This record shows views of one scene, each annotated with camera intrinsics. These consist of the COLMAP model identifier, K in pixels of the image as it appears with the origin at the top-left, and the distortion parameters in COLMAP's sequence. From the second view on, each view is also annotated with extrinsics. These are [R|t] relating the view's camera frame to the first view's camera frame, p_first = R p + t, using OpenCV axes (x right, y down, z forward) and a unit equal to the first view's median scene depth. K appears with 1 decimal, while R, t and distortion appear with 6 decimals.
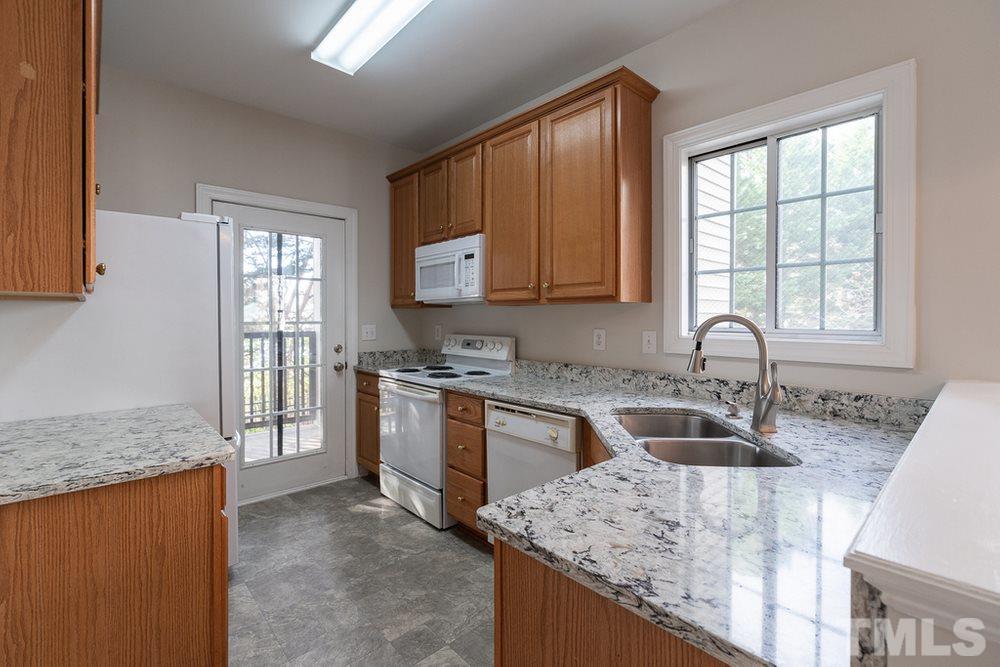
lens RADIAL K [[450.7, 0, 485.0], [0, 450.7, 322.1], [0, 0, 1]] dist [-0.010920, 0.007189]
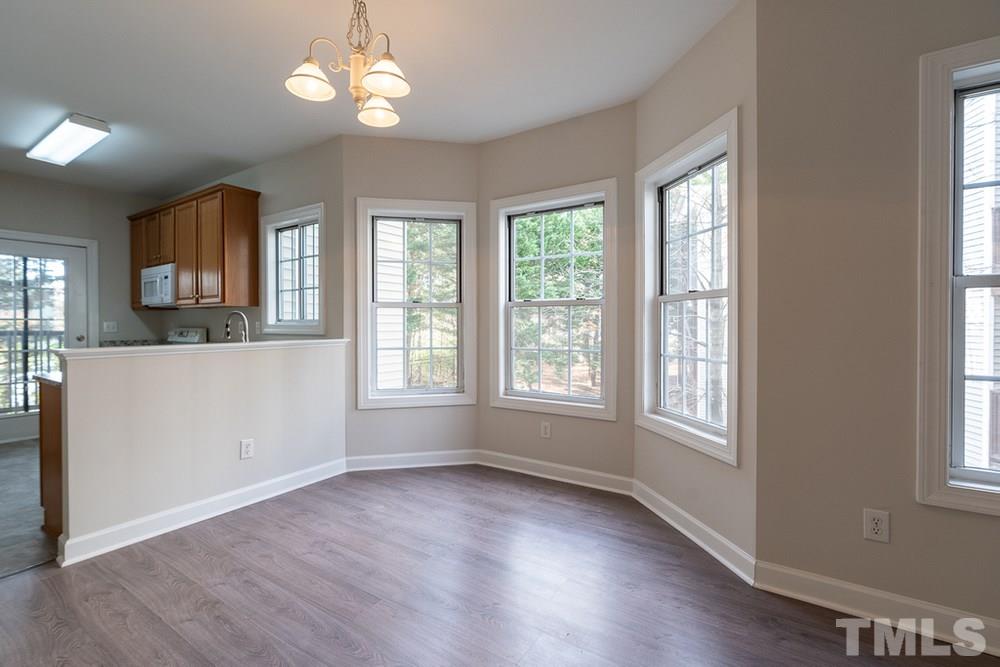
lens RADIAL K [[437.5, 0, 495.2], [0, 437.5, 331.2], [0, 0, 1]] dist [-0.013557, 0.002816]
pose [[0.960525, -0.003399, 0.278171, 0.690707], [0.003796, 0.999992, -0.000889, 0.053789], [-0.278166, 0.001910, 0.960531, -0.842773]]
